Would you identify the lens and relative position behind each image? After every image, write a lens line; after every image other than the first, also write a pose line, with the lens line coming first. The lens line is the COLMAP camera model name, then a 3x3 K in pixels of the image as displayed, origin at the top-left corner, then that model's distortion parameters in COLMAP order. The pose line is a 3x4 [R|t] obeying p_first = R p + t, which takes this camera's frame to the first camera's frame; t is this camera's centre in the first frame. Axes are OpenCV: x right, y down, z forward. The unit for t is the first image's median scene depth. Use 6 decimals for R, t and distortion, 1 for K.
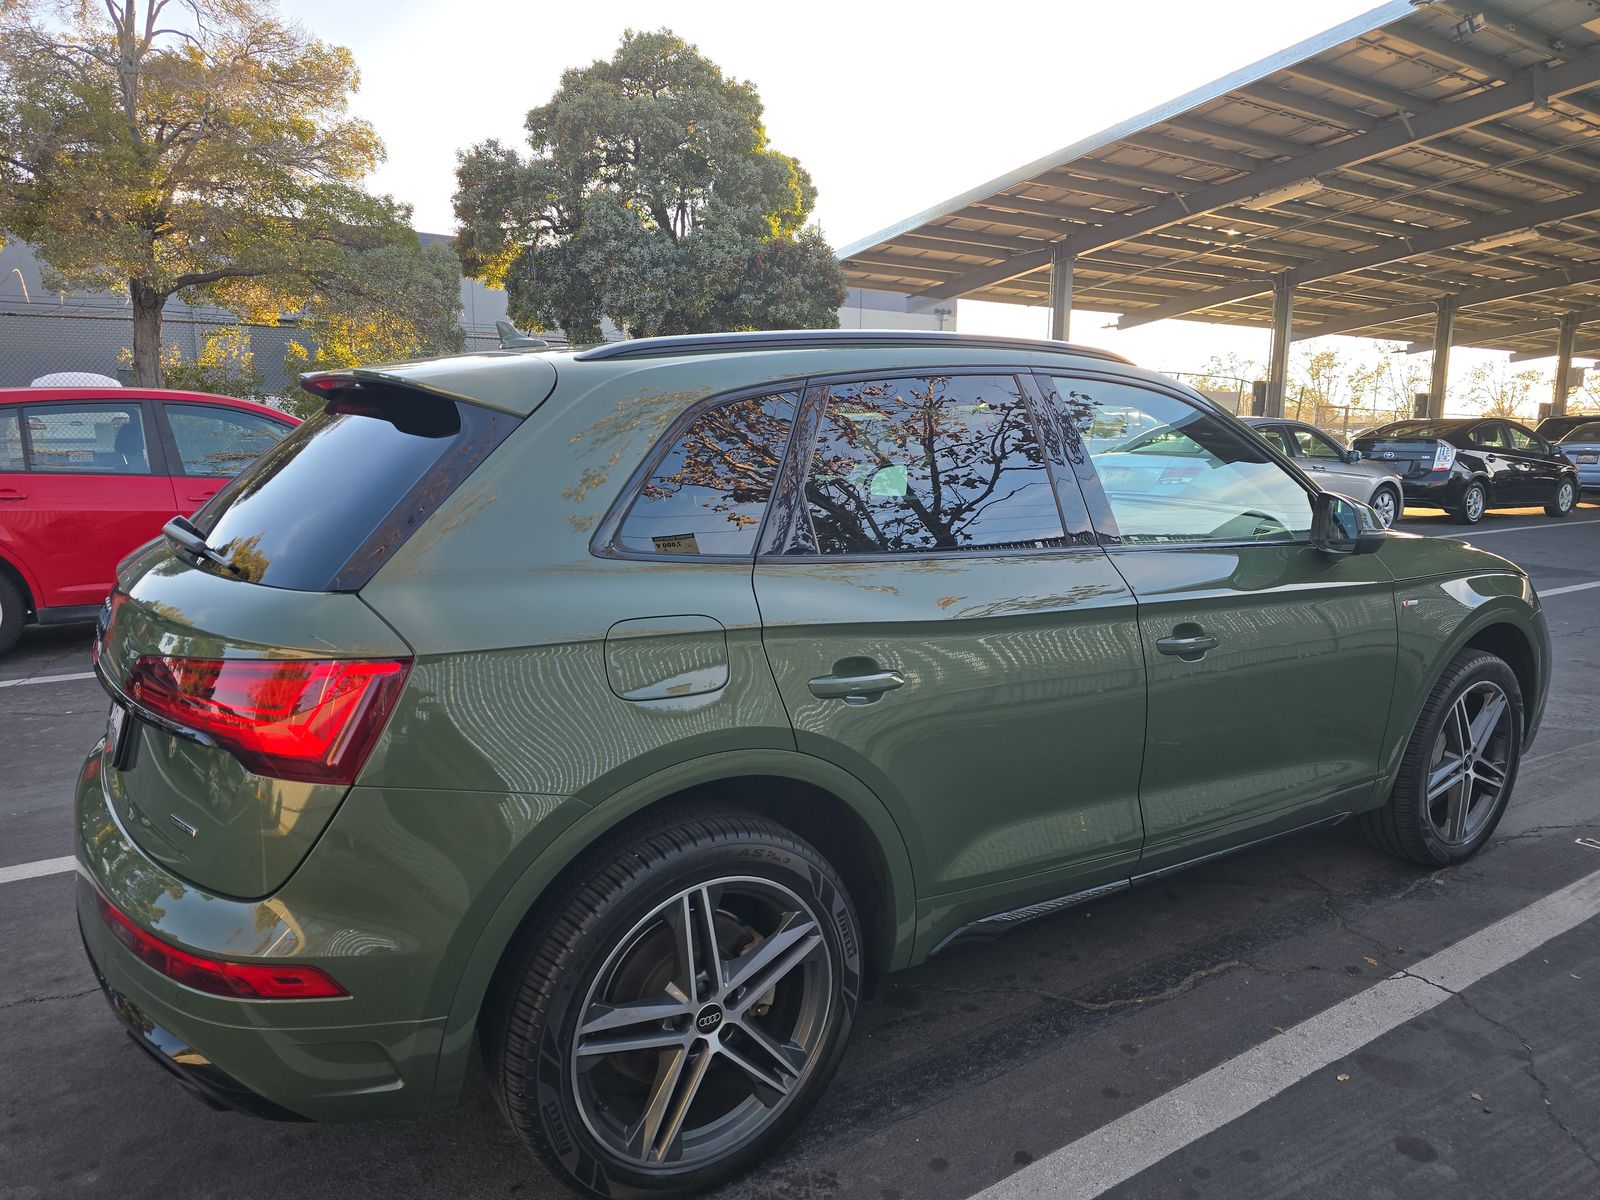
lens RADIAL K [[1048.1, 0, 804.4], [0, 1048.1, 602.2], [0, 0, 1]] dist [0.039462, -0.031721]
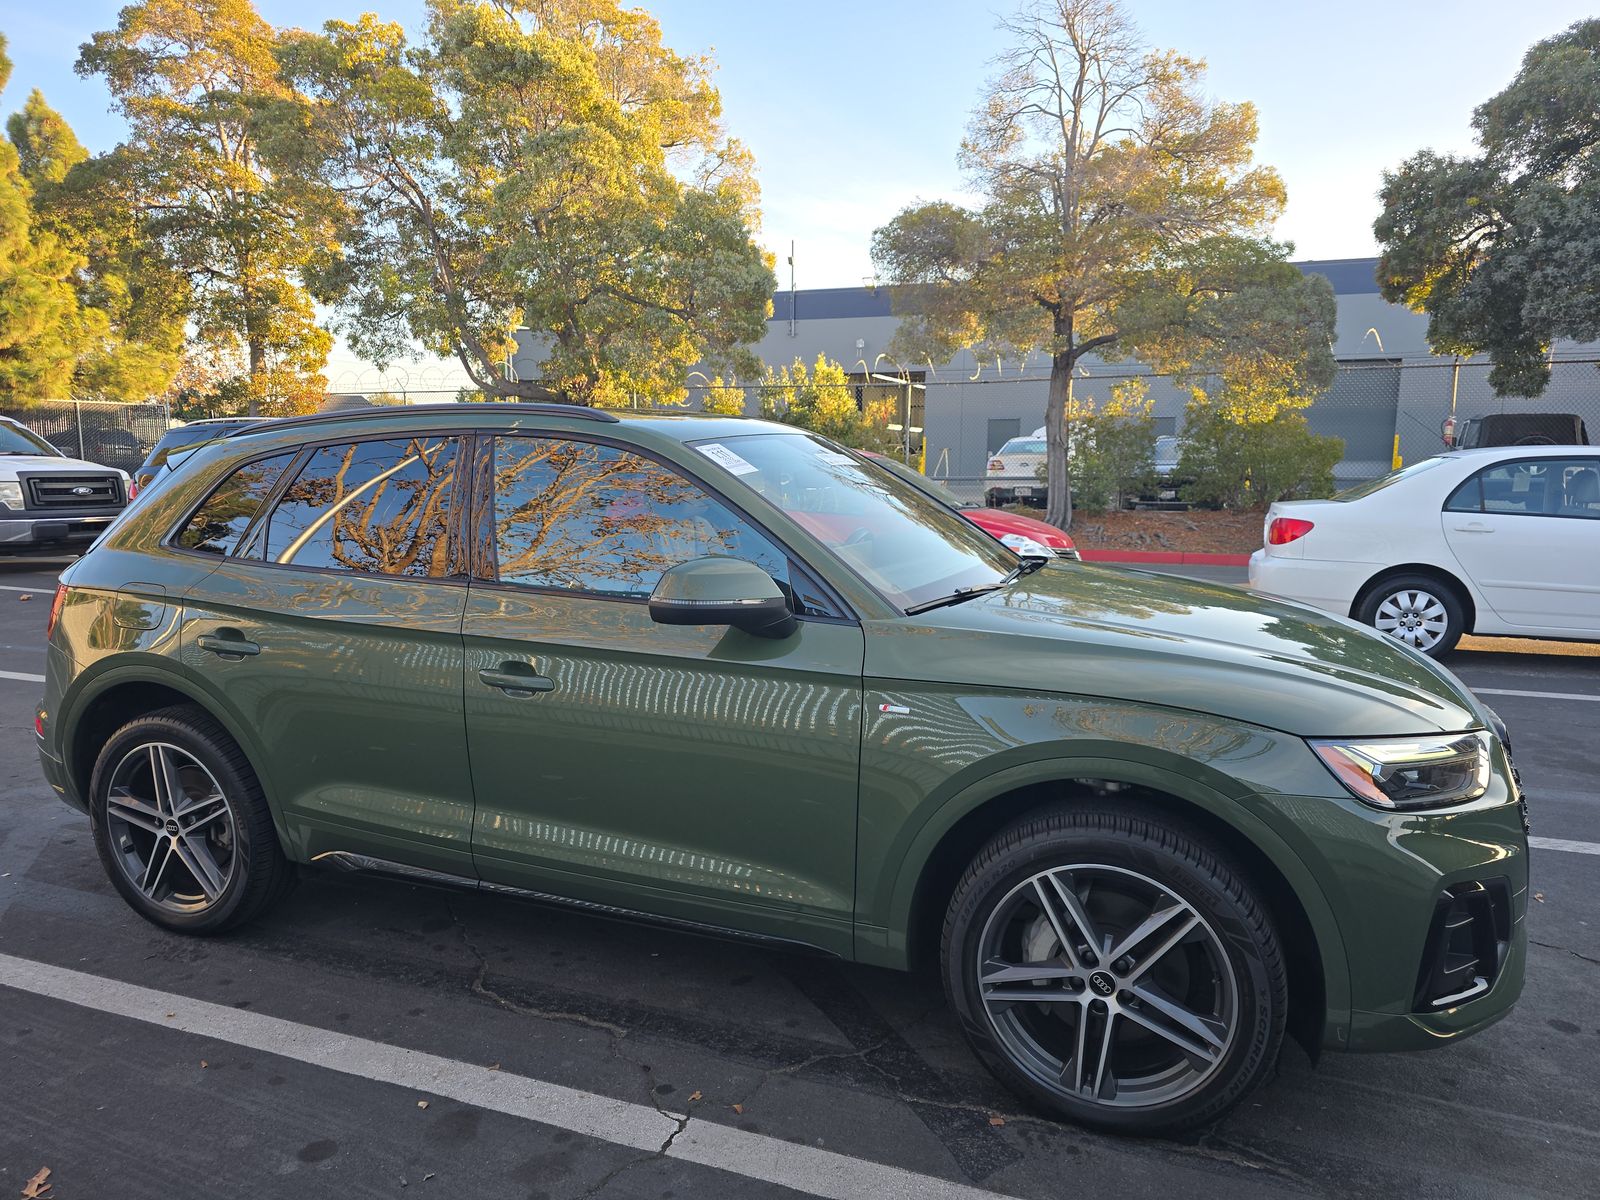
lens RADIAL K [[1048.1, 0, 804.4], [0, 1048.1, 602.2], [0, 0, 1]] dist [0.039462, -0.031721]
pose [[0.583026, 0.102065, -0.806017, 1.270533], [-0.129858, 0.991030, 0.031561, -0.102261], [0.802009, 0.086267, 0.591050, 0.540528]]
